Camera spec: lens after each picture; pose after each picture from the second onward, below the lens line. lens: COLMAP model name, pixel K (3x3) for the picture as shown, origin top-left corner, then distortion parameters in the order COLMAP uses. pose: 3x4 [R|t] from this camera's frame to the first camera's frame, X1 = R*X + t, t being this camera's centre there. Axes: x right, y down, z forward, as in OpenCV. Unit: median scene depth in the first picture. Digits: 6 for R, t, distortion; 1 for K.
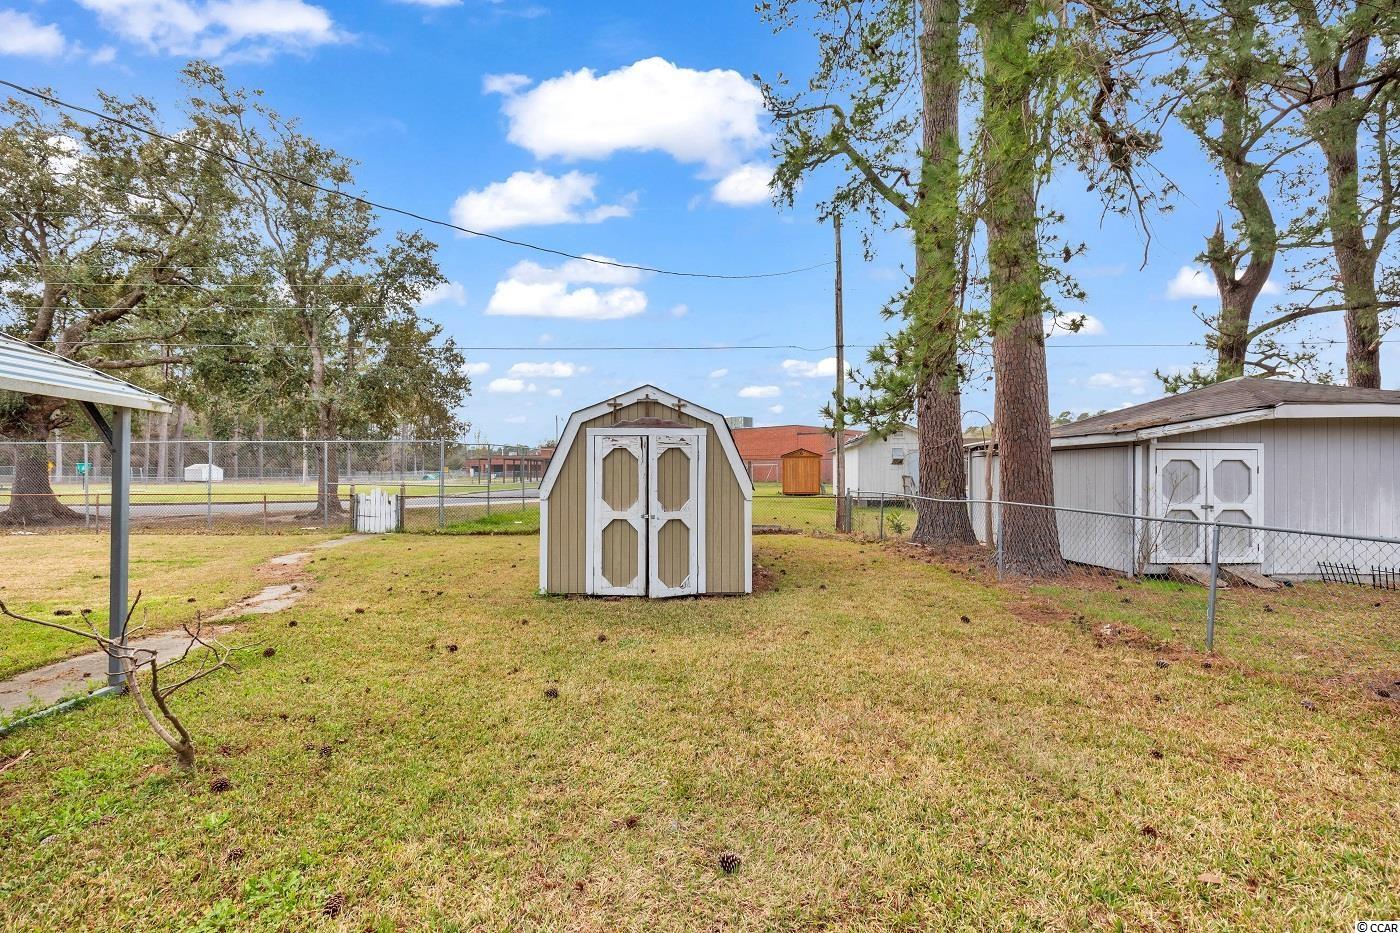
lens RADIAL K [[636.6, 0, 702.6], [0, 636.6, 473.0], [0, 0, 1]] dist [0.008257, 0.000171]
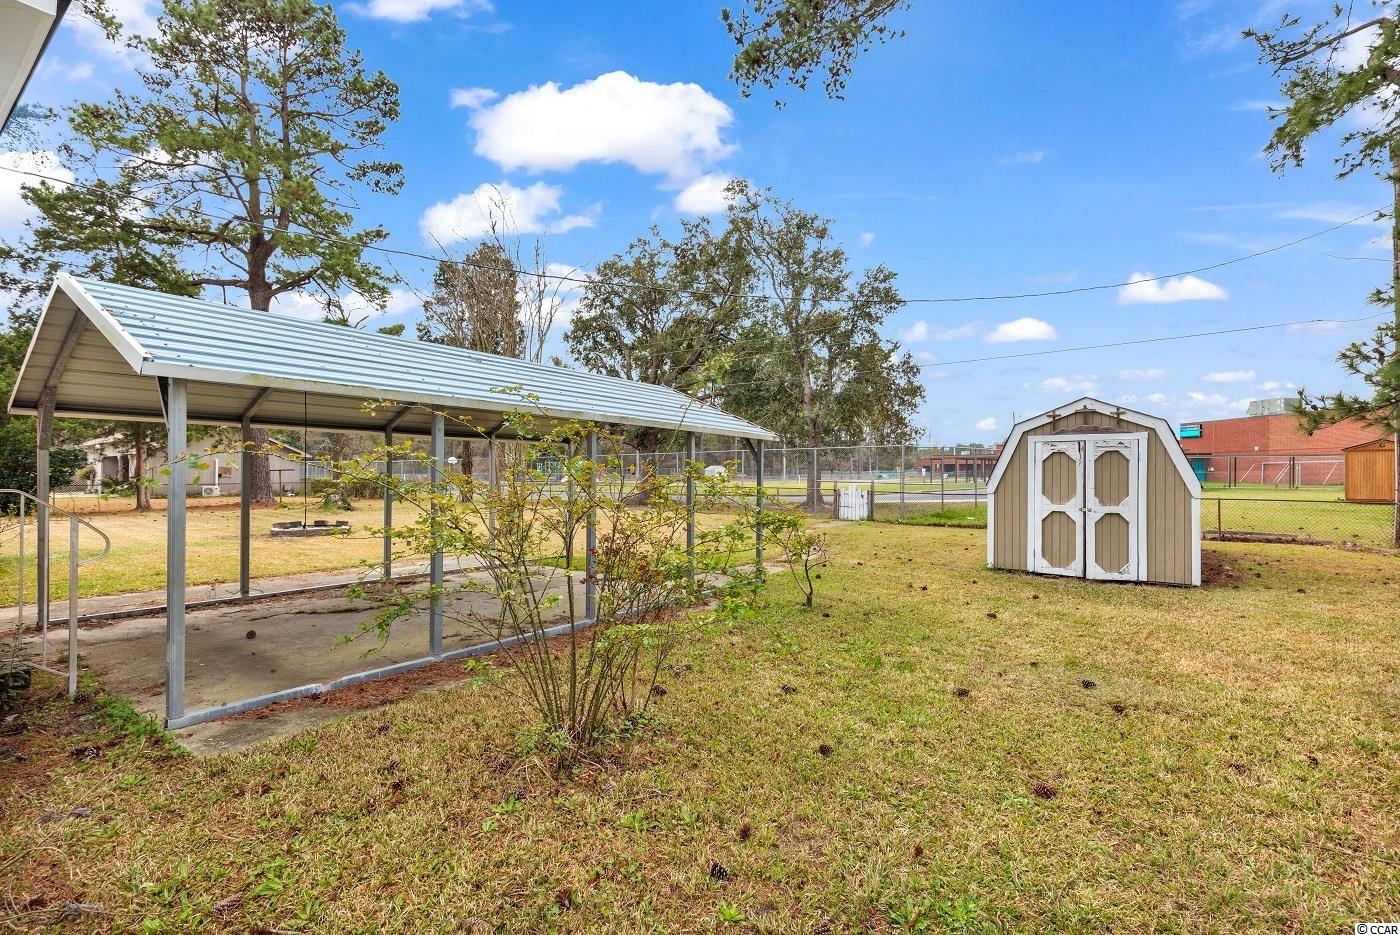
lens RADIAL K [[628.4, 0, 697.6], [0, 628.4, 472.0], [0, 0, 1]] dist [0.002910, 0.000232]
pose [[0.769797, -0.000631, -0.638288, 0.044985], [-0.000040, 0.999999, -0.001037, 0.000052], [0.638288, 0.000824, 0.769797, -0.150851]]
